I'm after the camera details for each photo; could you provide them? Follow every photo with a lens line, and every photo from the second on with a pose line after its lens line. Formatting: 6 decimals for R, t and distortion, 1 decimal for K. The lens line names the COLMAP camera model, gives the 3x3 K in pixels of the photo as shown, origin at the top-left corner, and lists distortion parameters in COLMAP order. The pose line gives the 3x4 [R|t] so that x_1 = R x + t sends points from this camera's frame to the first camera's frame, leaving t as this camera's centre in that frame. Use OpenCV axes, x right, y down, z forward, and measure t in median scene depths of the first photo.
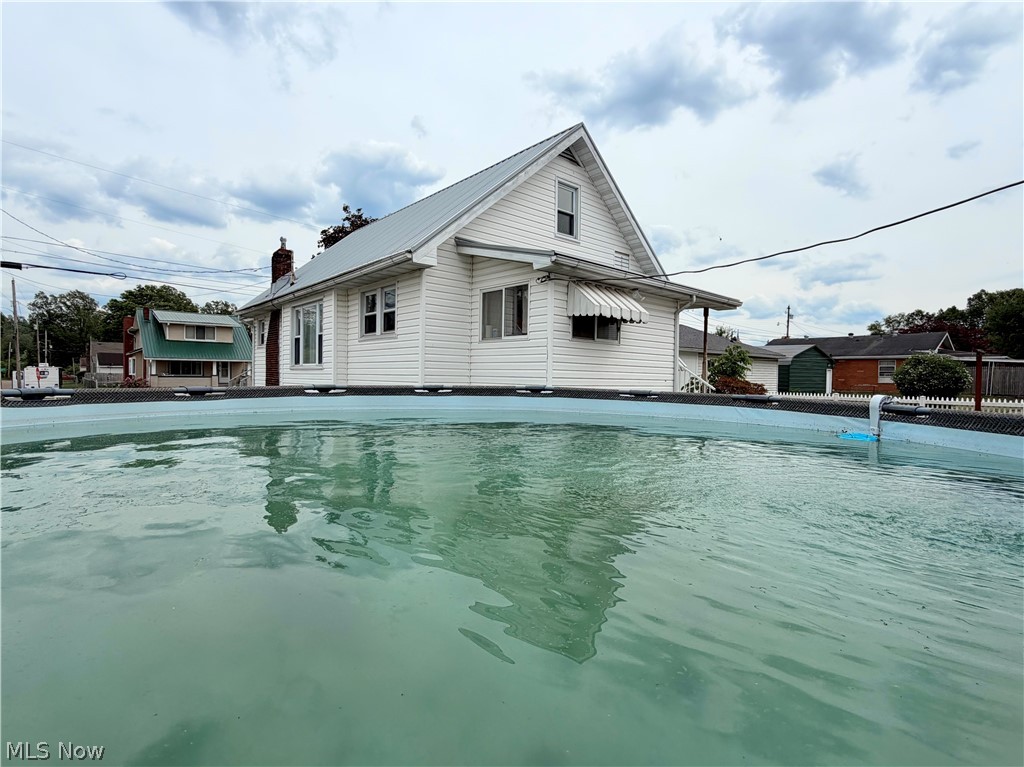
lens RADIAL K [[516.1, 0, 511.3], [0, 516.1, 380.1], [0, 0, 1]] dist [0.005942, 0.000573]
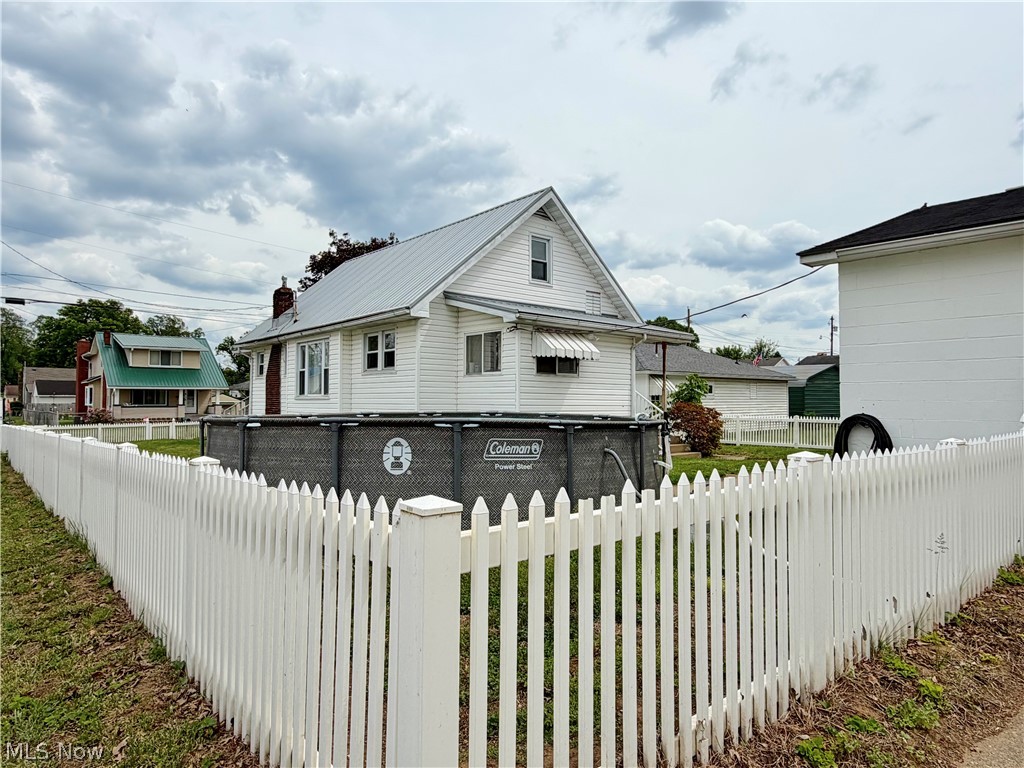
lens RADIAL K [[638.2, 0, 509.1], [0, 638.2, 376.1], [0, 0, 1]] dist [0.016501, -0.000706]
pose [[0.999903, -0.010975, -0.008559, 0.047805], [0.010565, 0.998857, -0.046611, -0.002078], [0.009061, 0.046516, 0.998876, -0.418193]]
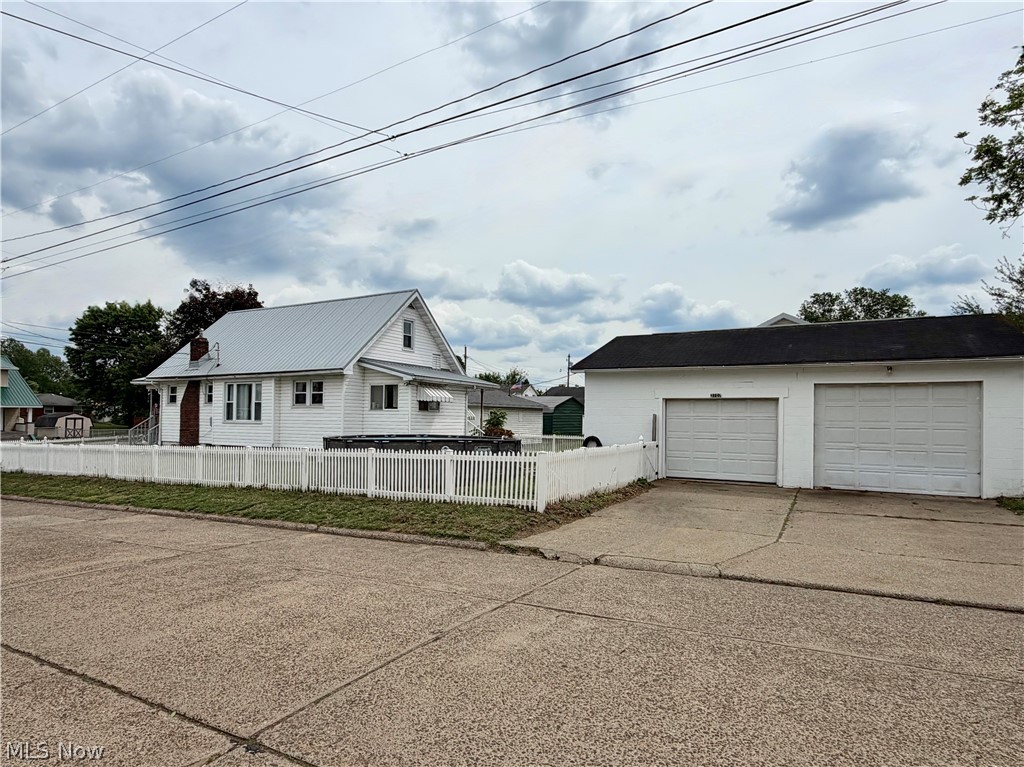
lens RADIAL K [[616.2, 0, 506.4], [0, 616.2, 388.2], [0, 0, 1]] dist [-0.040142, -0.000415]
pose [[0.935030, 0.013054, 0.354329, -0.330219], [0.006061, 0.998588, -0.052782, -0.027622], [-0.354518, 0.051501, 0.933630, -1.116475]]
